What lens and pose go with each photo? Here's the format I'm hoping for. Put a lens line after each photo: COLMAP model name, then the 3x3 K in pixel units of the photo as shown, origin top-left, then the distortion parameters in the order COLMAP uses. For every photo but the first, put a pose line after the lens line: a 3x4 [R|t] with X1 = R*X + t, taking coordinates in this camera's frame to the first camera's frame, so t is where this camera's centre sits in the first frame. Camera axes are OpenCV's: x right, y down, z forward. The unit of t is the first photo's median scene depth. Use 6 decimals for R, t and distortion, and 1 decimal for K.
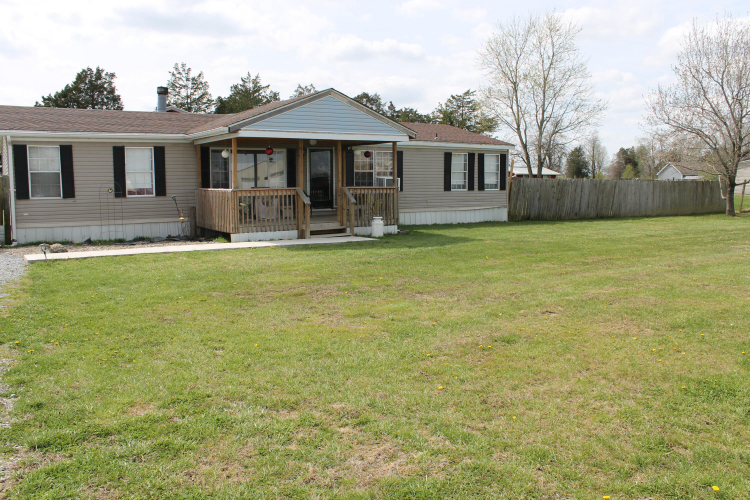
lens RADIAL K [[642.9, 0, 385.1], [0, 642.9, 247.8], [0, 0, 1]] dist [-0.160452, 0.150749]
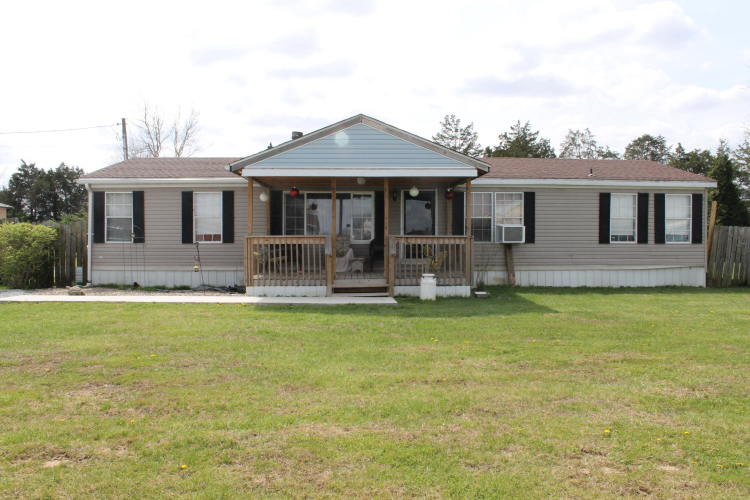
lens RADIAL K [[636.4, 0, 375.0], [0, 636.4, 250.0], [0, 0, 1]] dist [-0.174806, 0.184611]
pose [[0.857310, 0.017622, -0.514499, 0.321134], [-0.058390, 0.996293, -0.063172, -0.024323], [0.511479, 0.084199, 0.855161, 0.301567]]
